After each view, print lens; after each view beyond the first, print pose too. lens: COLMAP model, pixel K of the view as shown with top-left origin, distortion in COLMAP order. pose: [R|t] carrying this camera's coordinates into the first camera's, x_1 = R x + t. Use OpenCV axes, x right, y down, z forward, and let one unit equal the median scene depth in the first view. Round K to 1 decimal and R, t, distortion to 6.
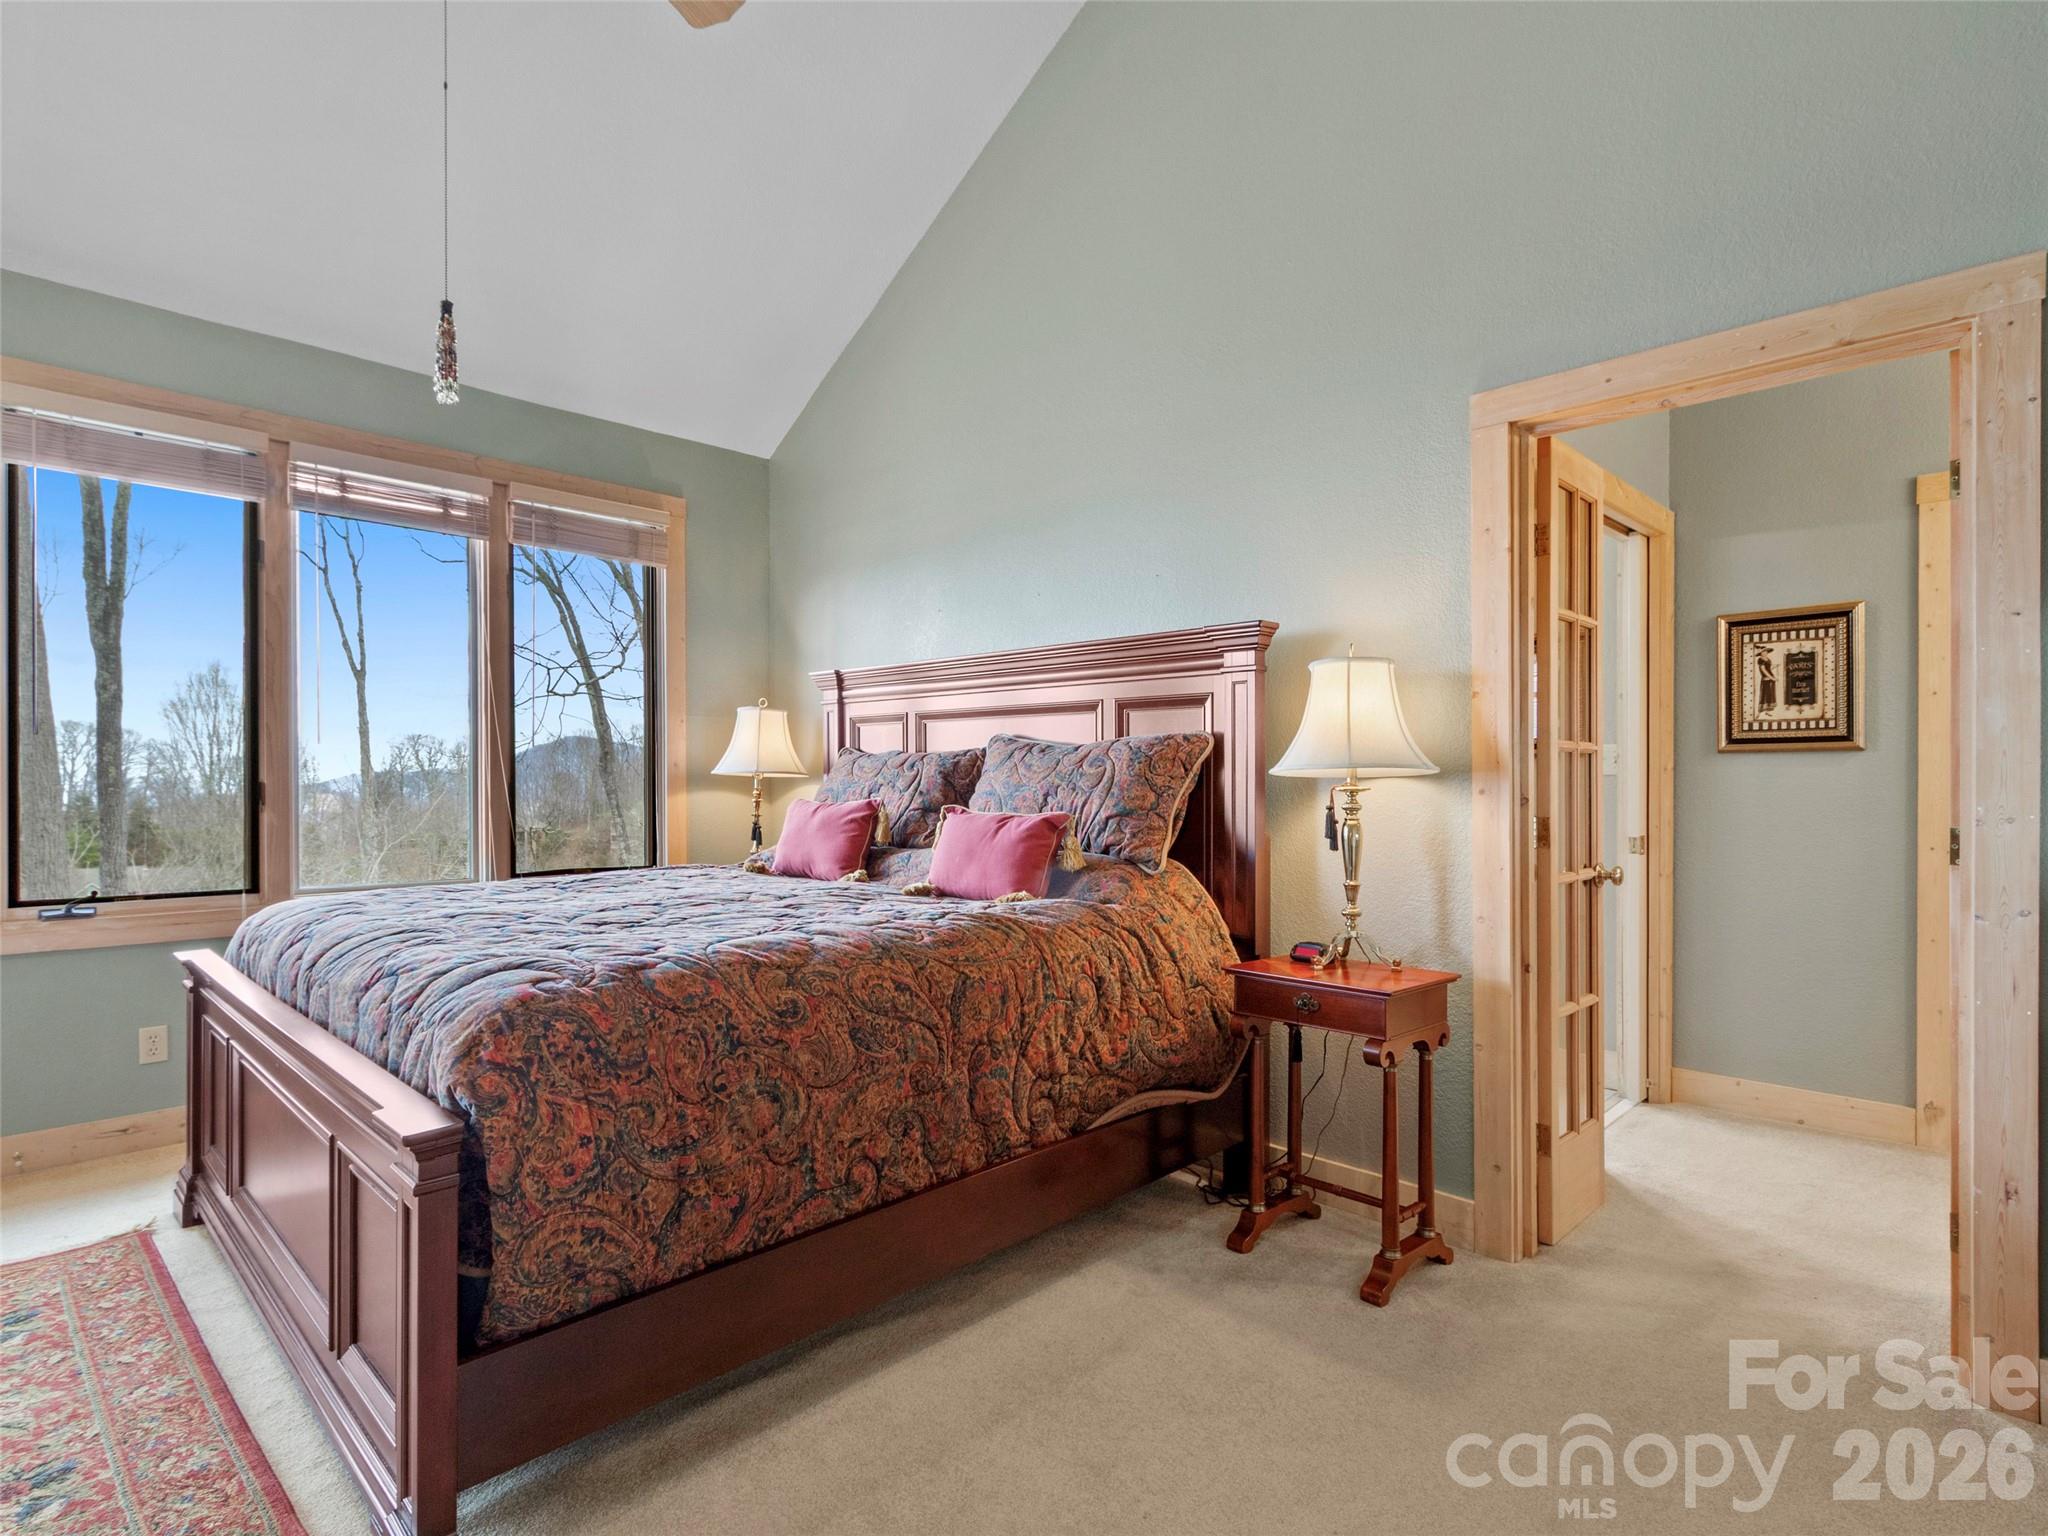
lens RADIAL K [[1066.5, 0, 1019.6], [0, 1066.5, 774.9], [0, 0, 1]] dist [0.006854, -0.002212]
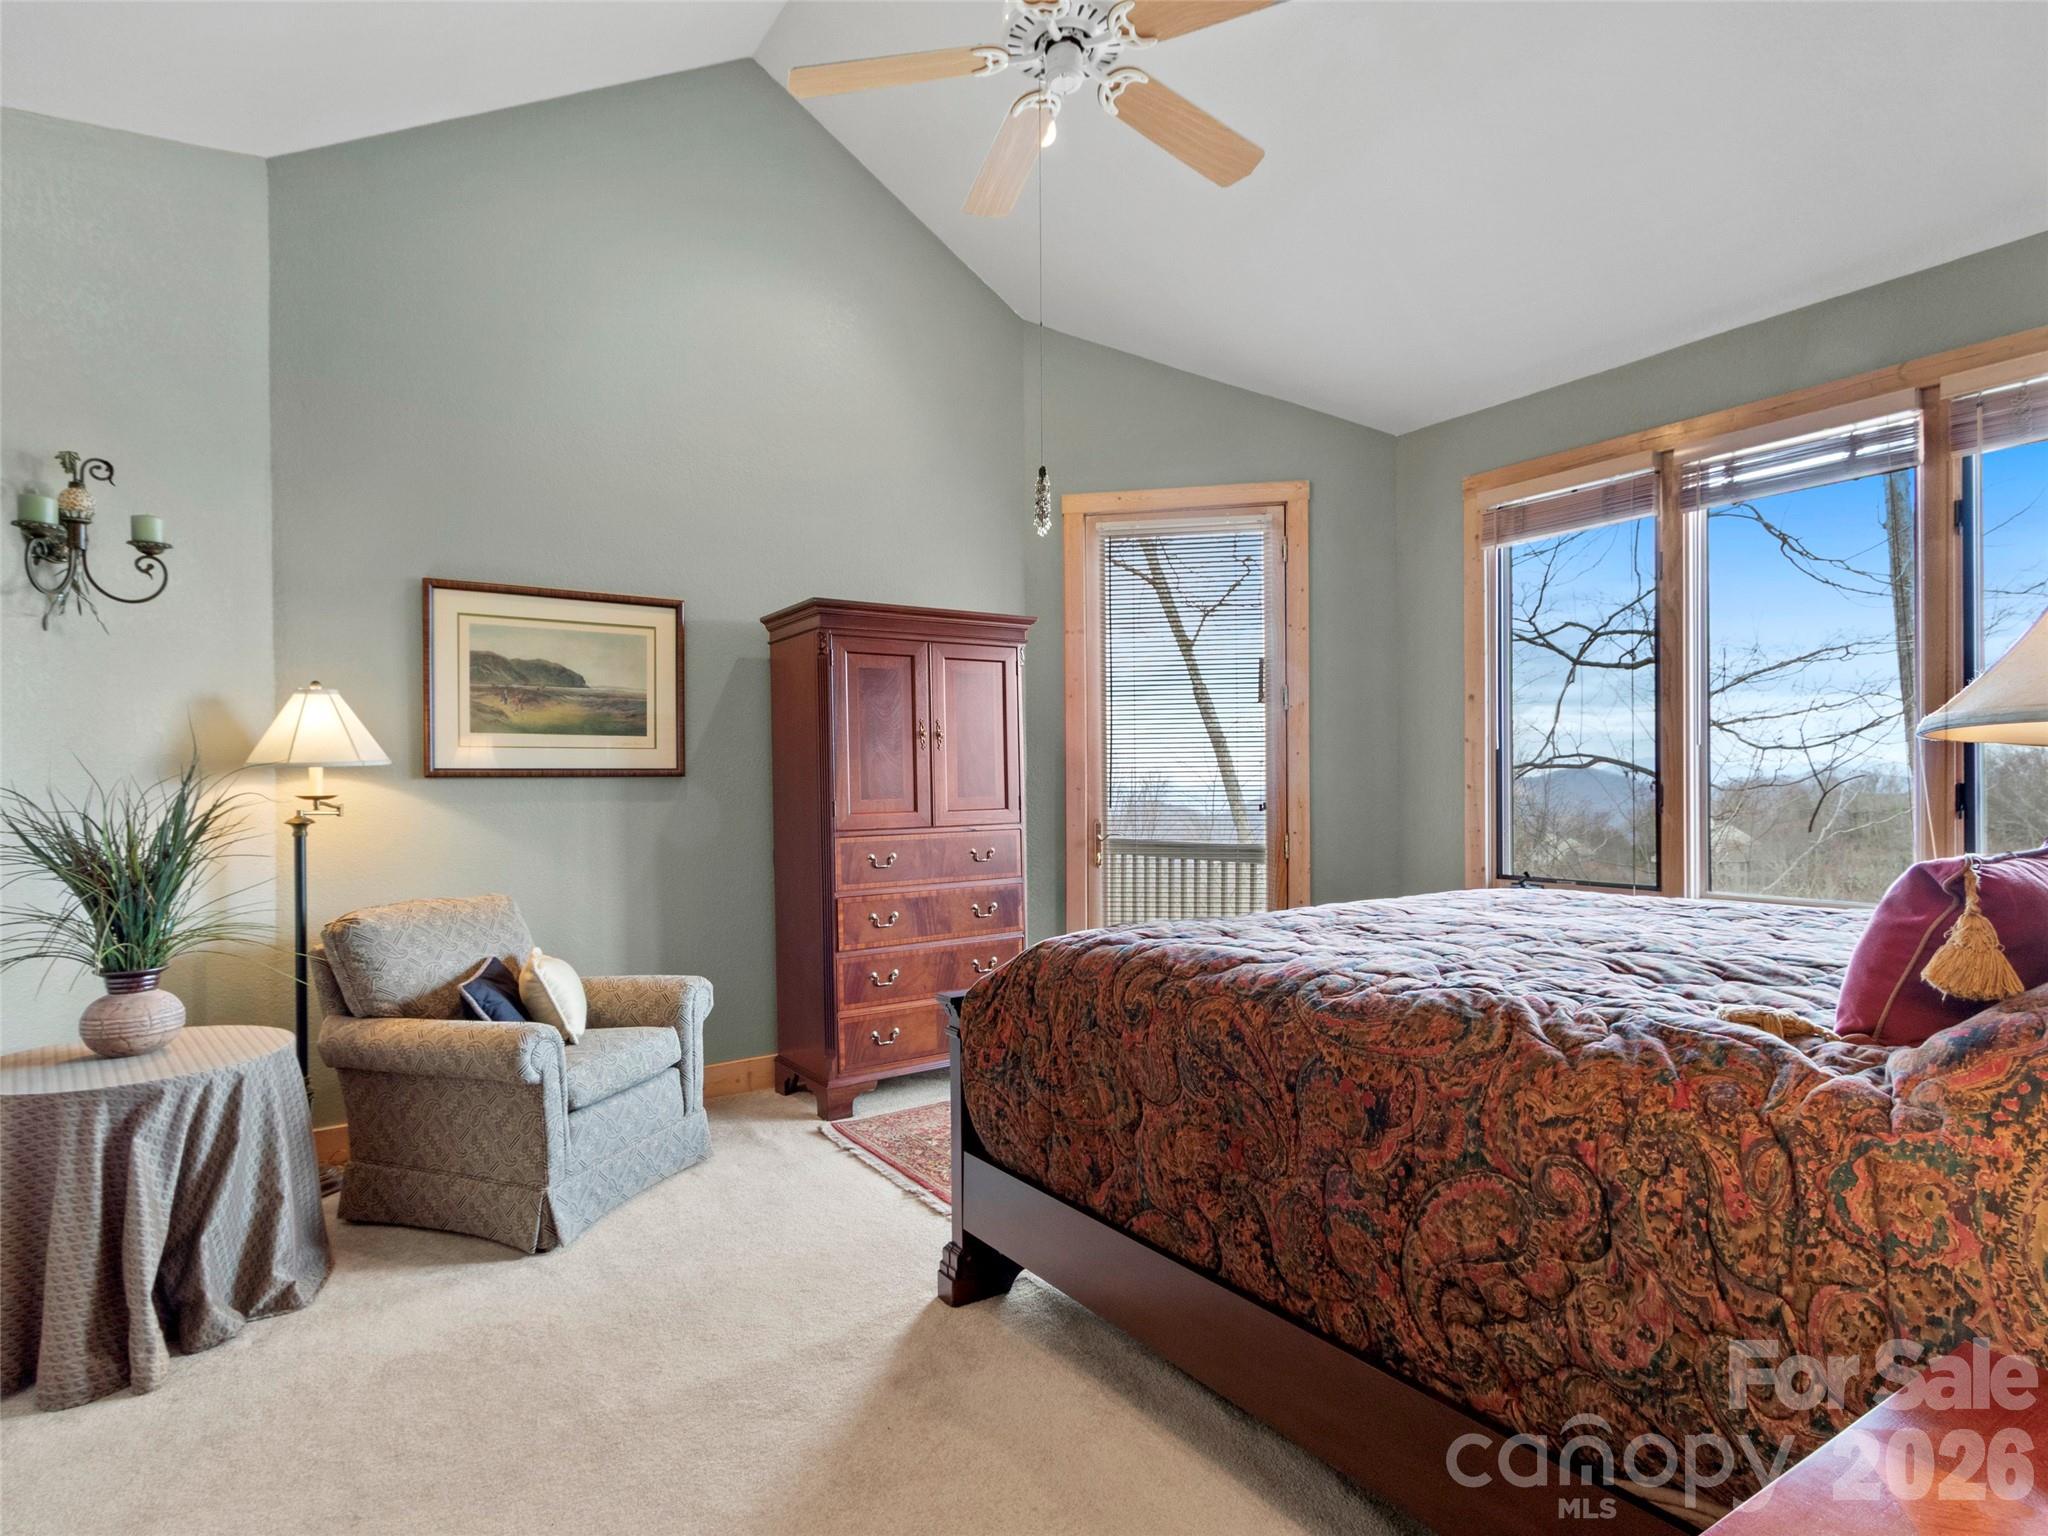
lens RADIAL K [[1066.5, 0, 1017.3], [0, 1066.5, 786.0], [0, 0, 1]] dist [0.006854, -0.002212]
pose [[-0.190764, -0.001817, -0.981634, 0.485291], [0.006656, 0.999973, -0.003144, 0.007244], [0.981613, -0.007134, -0.190747, 0.663821]]
